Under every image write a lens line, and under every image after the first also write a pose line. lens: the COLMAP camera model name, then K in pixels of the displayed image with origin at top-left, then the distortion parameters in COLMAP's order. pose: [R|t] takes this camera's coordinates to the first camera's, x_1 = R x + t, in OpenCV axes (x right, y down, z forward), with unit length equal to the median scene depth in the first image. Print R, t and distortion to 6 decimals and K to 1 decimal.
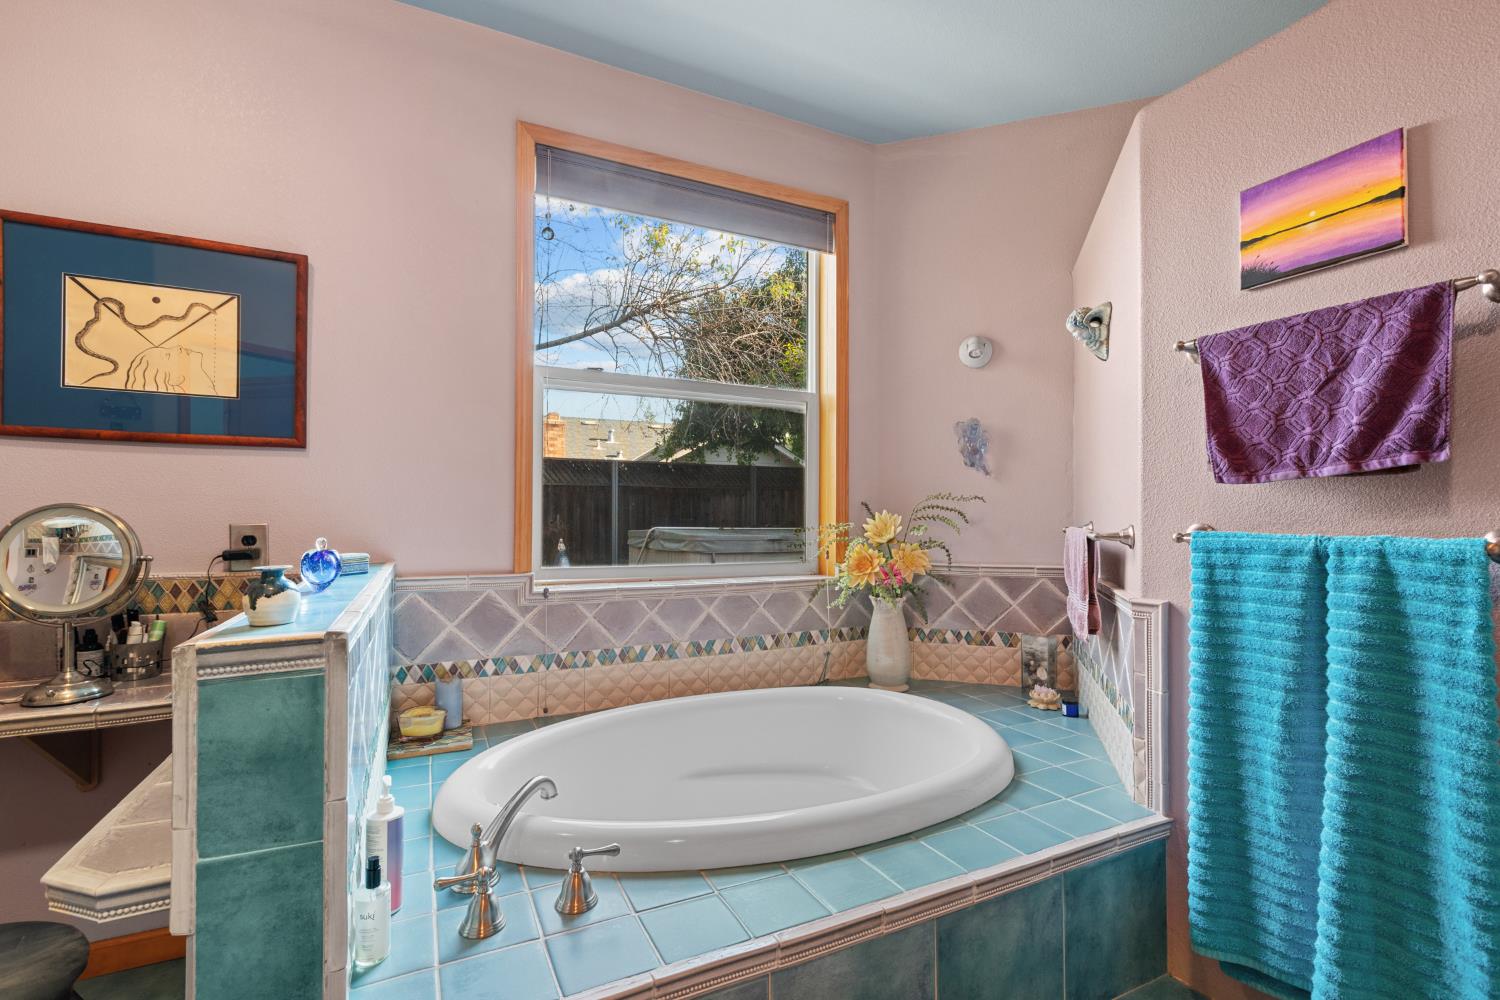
lens RADIAL K [[668.5, 0, 747.2], [0, 668.5, 505.5], [0, 0, 1]] dist [0.000075, -0.000350]
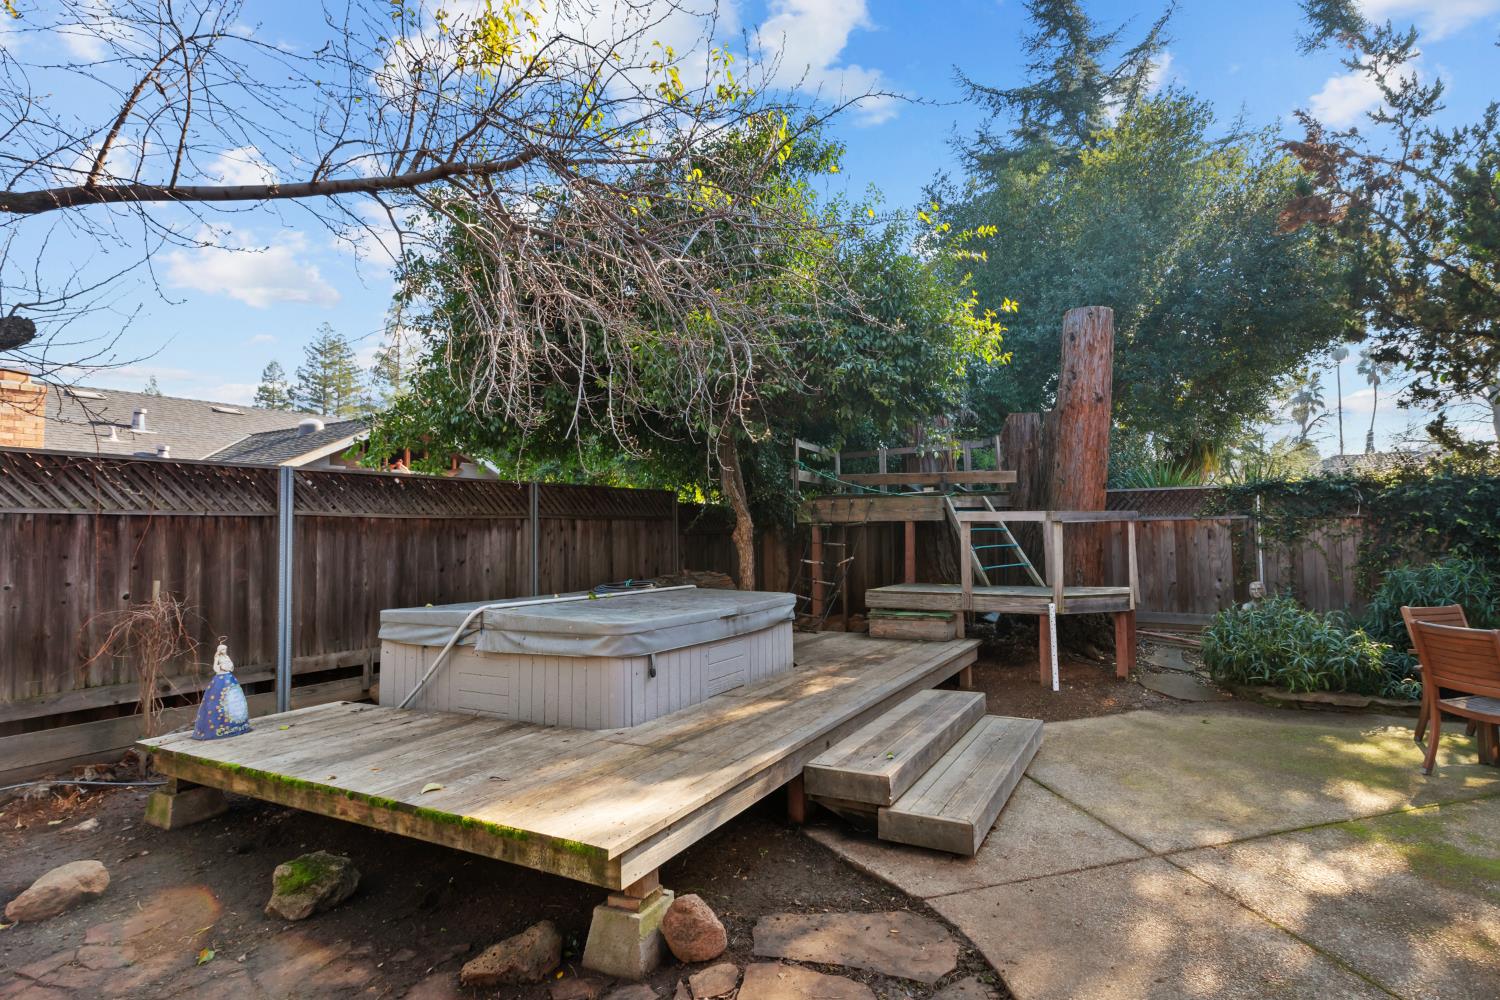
lens RADIAL K [[666.8, 0, 752.3], [0, 666.8, 503.6], [0, 0, 1]] dist [0.002160, -0.000053]
pose [[0.795819, 0.004491, 0.605517, -1.577802], [0.009579, 0.999754, -0.020004, -0.178352], [-0.605458, 0.021720, 0.795581, 2.652817]]
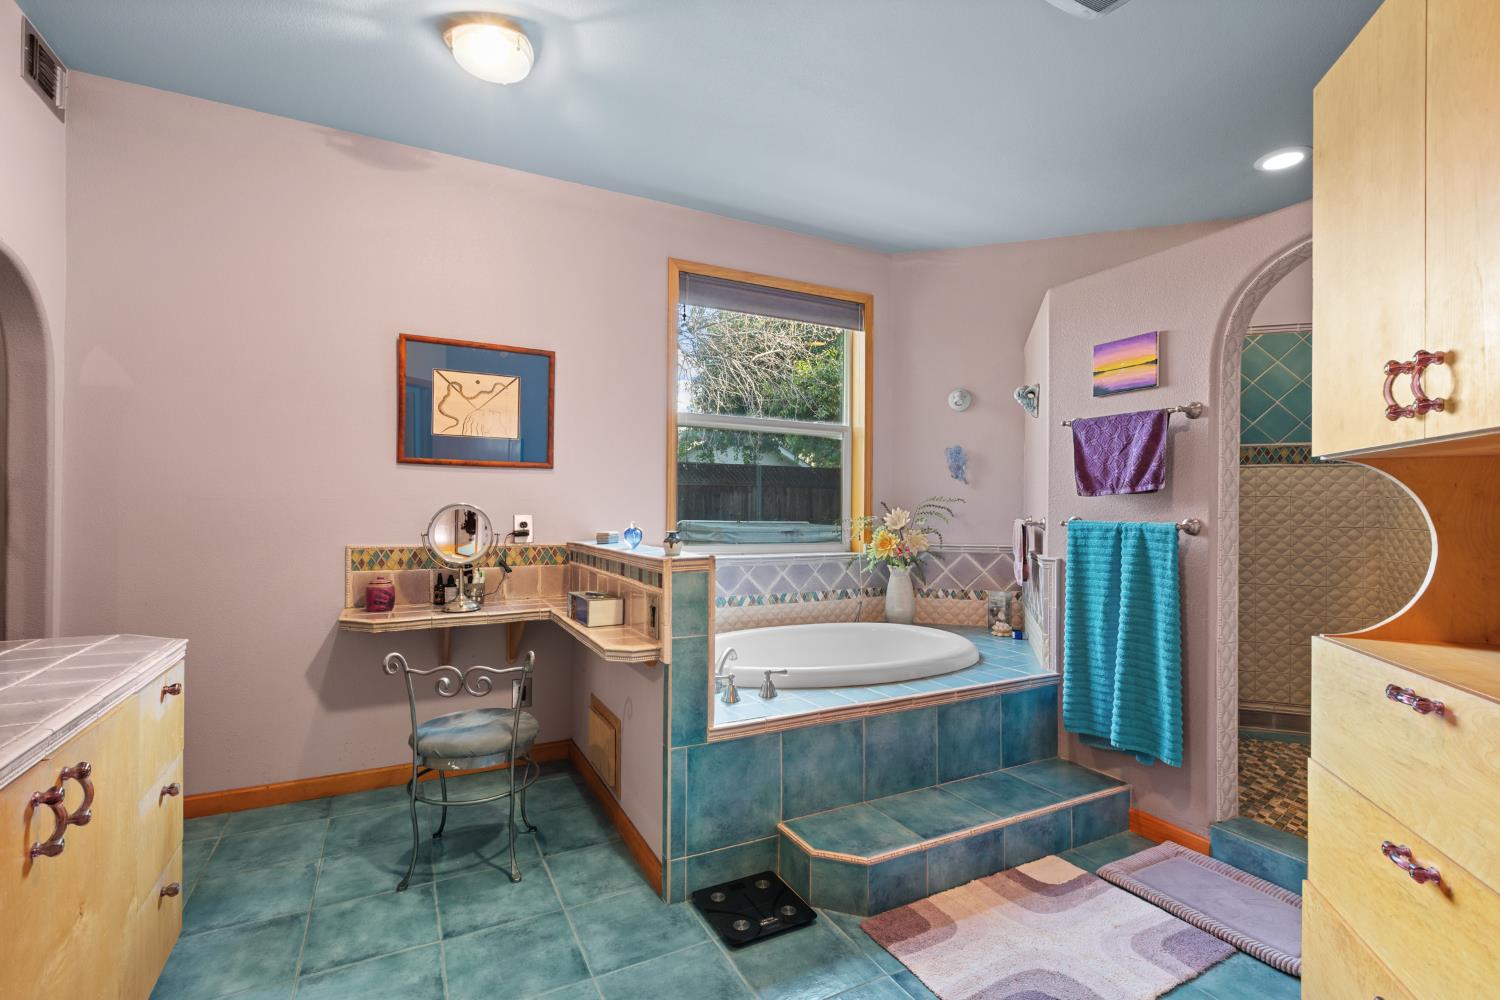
lens RADIAL K [[666.8, 0, 752.3], [0, 666.8, 503.6], [0, 0, 1]] dist [0.002160, -0.000053]
pose [[0.999656, 0.004427, 0.025853, -0.215265], [-0.004551, 0.999978, 0.004742, -0.010740], [-0.025832, -0.004859, 0.999654, -0.651170]]
